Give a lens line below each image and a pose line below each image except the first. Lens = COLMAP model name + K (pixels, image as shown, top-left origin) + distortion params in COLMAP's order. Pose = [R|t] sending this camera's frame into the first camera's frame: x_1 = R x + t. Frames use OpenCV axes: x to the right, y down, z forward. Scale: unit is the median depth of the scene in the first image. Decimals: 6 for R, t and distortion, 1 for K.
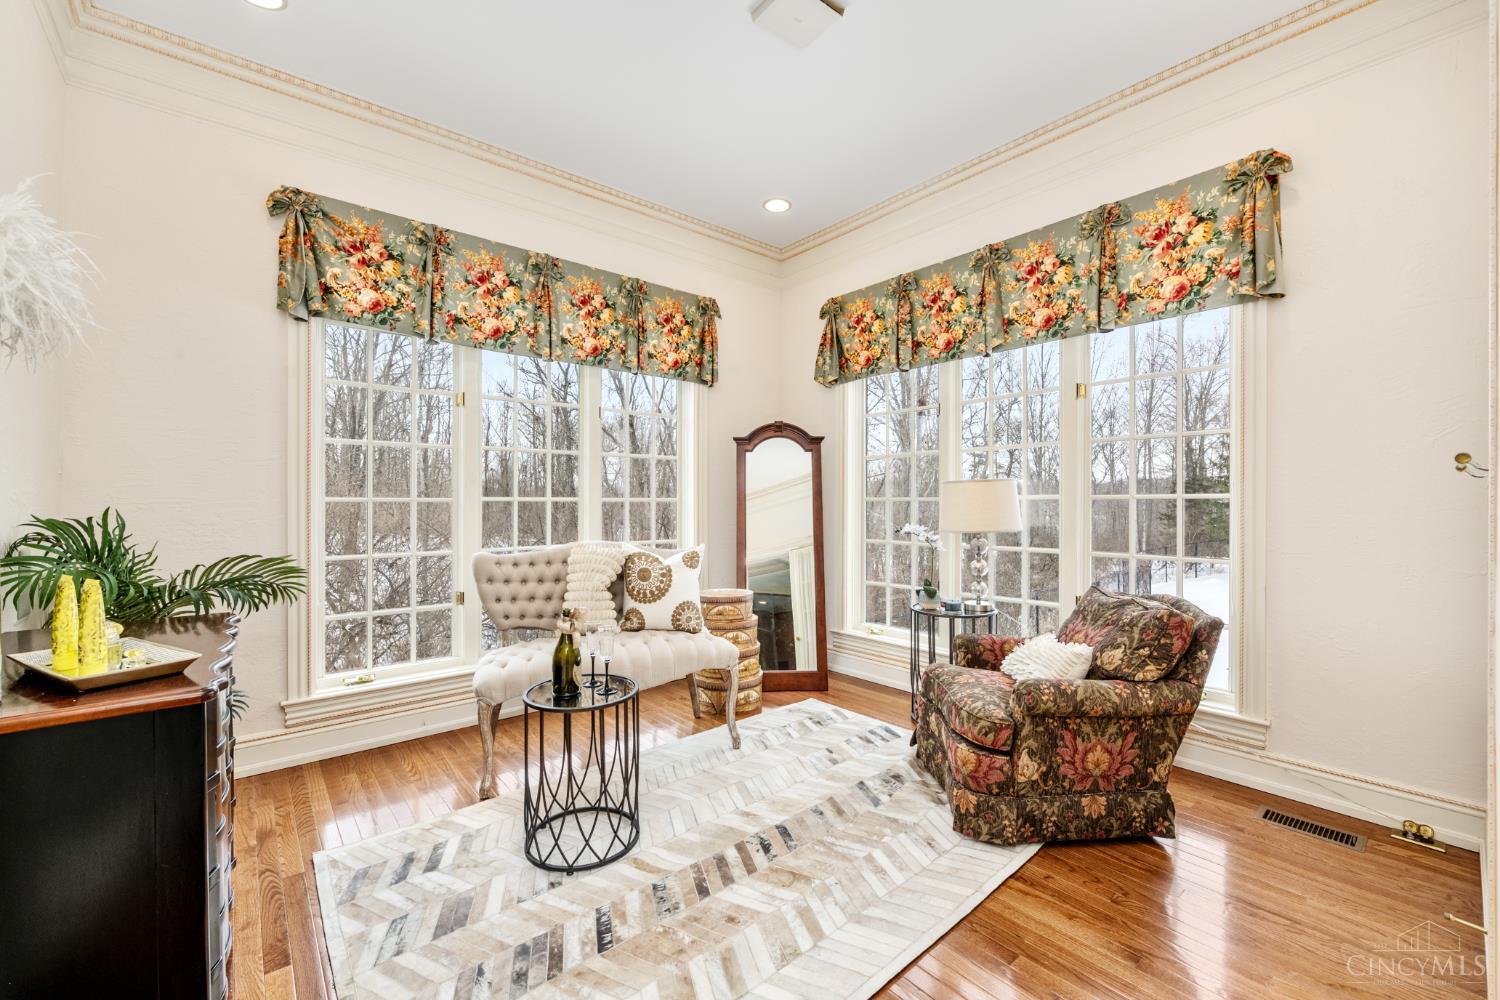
lens RADIAL K [[602.0, 0, 749.7], [0, 602.0, 506.5], [0, 0, 1]] dist [-0.001943, -0.000152]
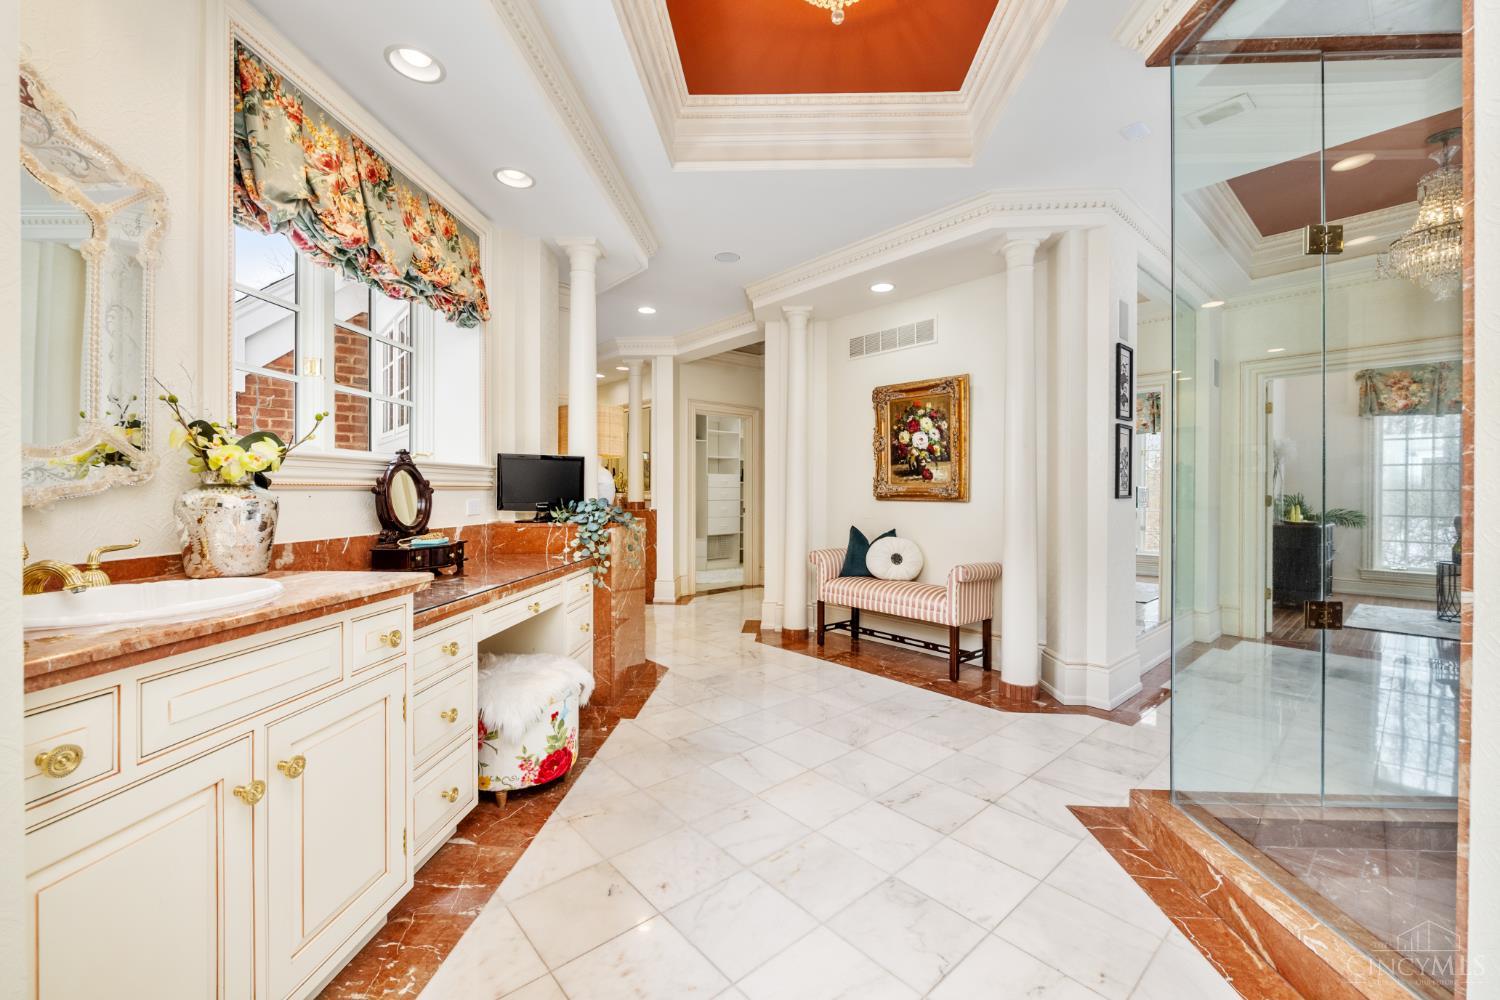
lens RADIAL K [[602.0, 0, 753.3], [0, 602.0, 496.9], [0, 0, 1]] dist [-0.001943, -0.000152]
pose [[0.029080, 0.008040, -0.999545, 1.681802], [-0.004555, 0.999958, 0.007910, 0.009311], [0.999567, 0.004323, 0.029115, -1.637018]]
